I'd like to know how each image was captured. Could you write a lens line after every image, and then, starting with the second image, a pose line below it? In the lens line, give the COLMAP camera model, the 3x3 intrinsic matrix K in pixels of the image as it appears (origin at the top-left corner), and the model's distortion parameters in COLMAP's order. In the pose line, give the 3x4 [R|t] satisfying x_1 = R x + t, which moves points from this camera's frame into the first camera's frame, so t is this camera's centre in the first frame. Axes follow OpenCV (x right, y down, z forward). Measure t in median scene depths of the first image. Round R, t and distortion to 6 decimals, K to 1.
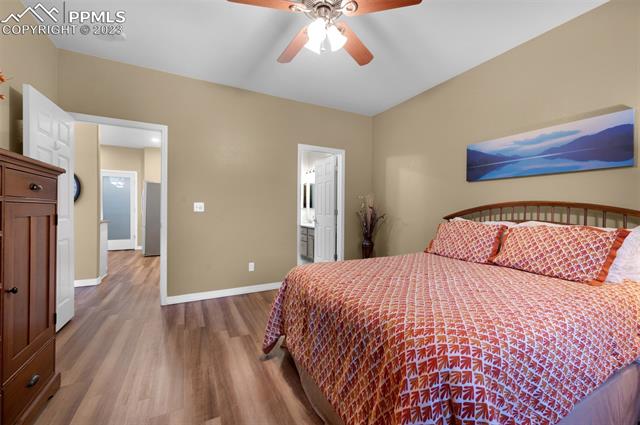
lens RADIAL K [[260.2, 0, 321.8], [0, 260.2, 206.5], [0, 0, 1]] dist [-0.001154, -0.000112]
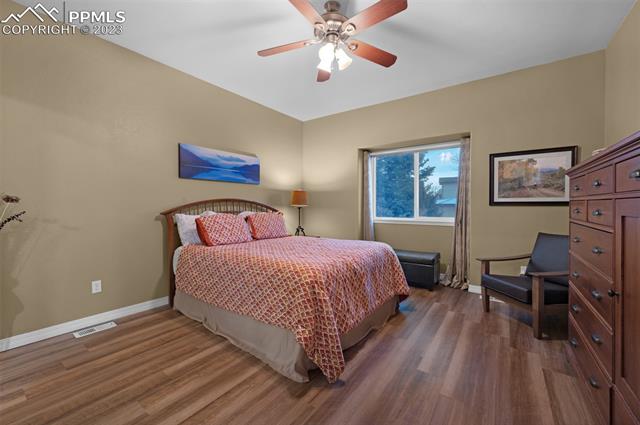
lens RADIAL K [[257.5, 0, 320.0], [0, 257.5, 212.5], [0, 0, 1]] dist [-0.000671, -0.000080]
pose [[-0.456031, -0.029719, 0.889467, -0.733629], [-0.003392, 0.999493, 0.031656, 0.010330], [-0.889957, 0.011419, -0.455901, 1.149083]]
